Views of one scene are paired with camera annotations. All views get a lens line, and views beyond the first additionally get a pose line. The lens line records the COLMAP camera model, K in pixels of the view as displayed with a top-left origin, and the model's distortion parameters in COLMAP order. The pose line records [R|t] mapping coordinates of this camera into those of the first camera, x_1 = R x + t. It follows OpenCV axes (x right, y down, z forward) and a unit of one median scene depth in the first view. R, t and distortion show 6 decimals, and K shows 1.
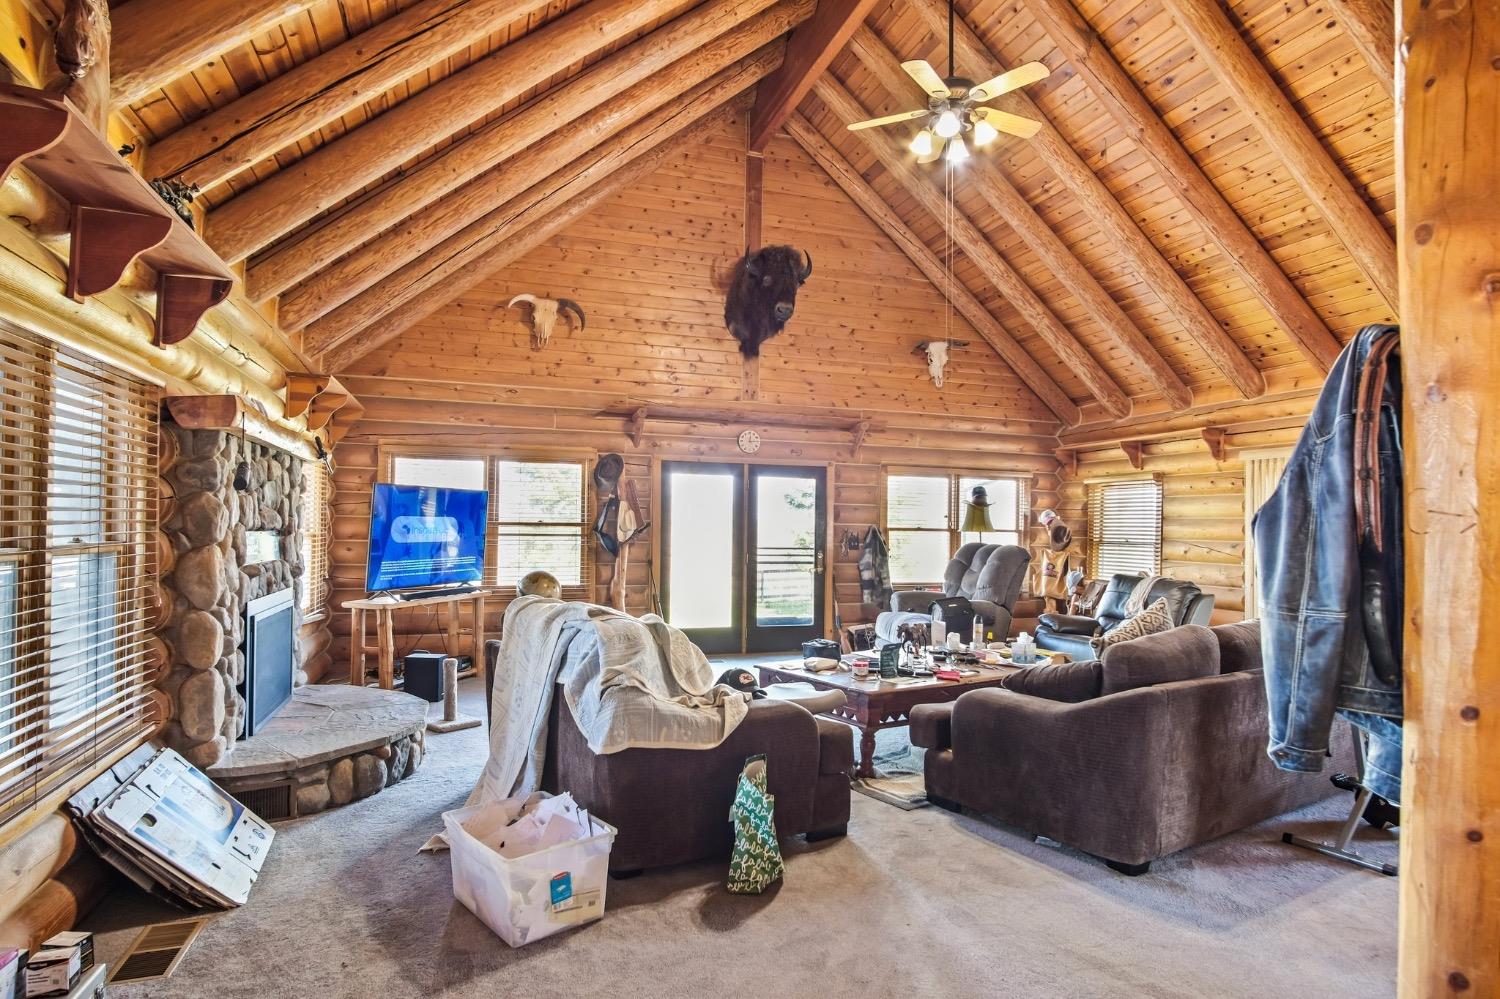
lens RADIAL K [[806.1, 0, 769.9], [0, 806.1, 514.3], [0, 0, 1]] dist [-0.034802, 0.010794]
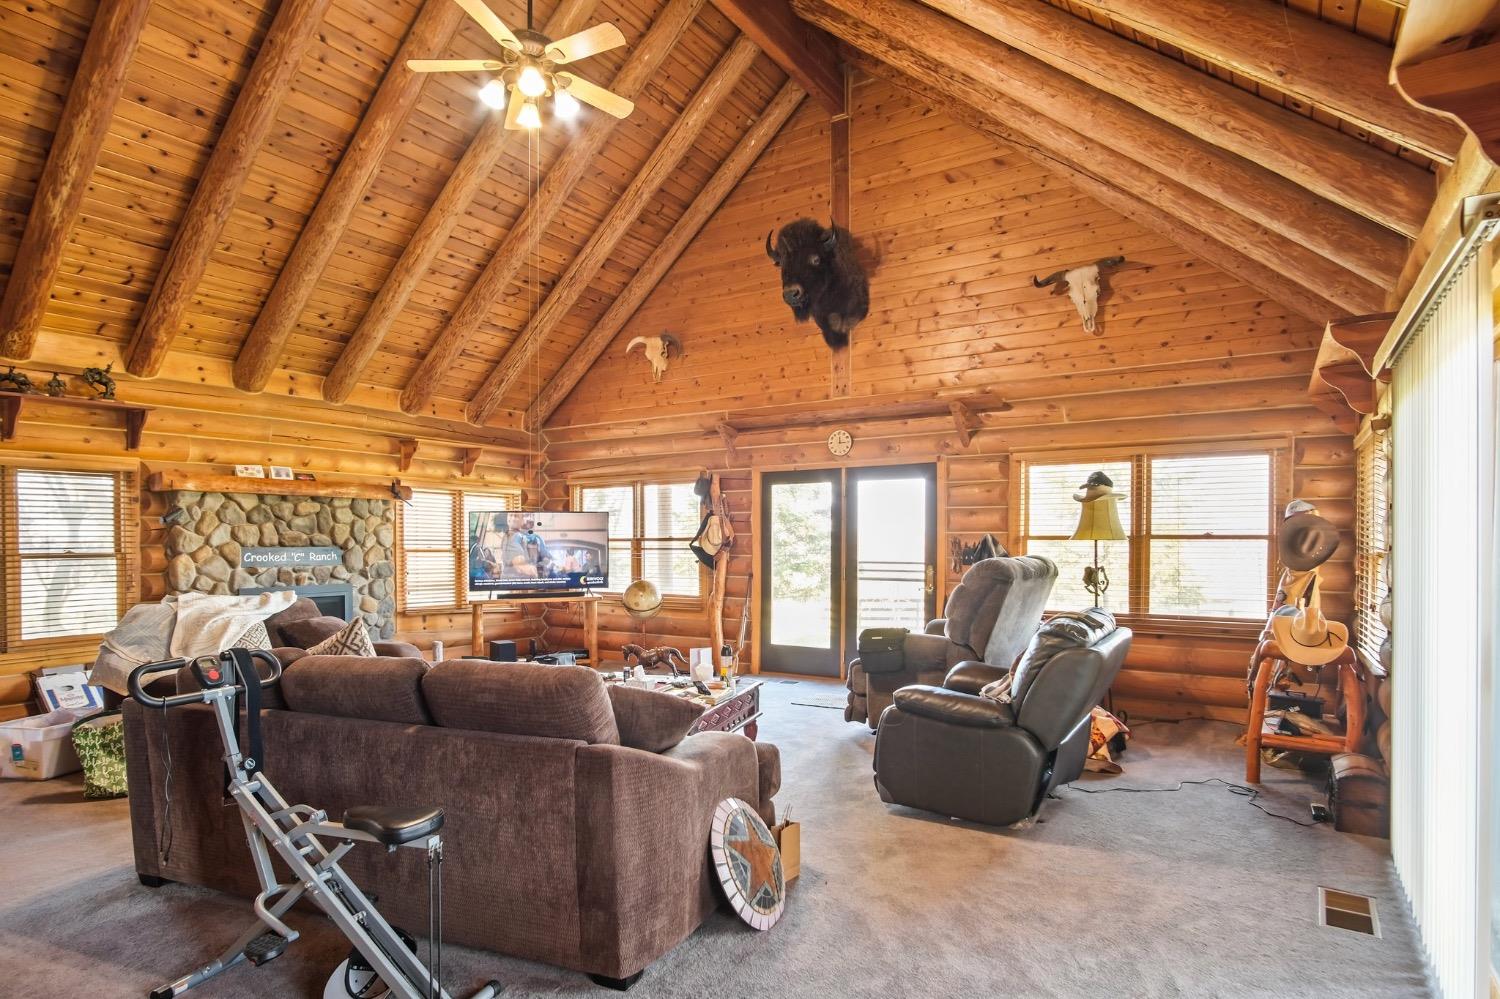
lens RADIAL K [[837.4, 0, 748.0], [0, 837.4, 533.6], [0, 0, 1]] dist [-0.021897, 0.000949]
pose [[0.606850, -0.018409, -0.794603, 0.748346], [0.028751, 0.999586, -0.001201, 0.010158], [0.794296, -0.022117, 0.607128, 0.407131]]
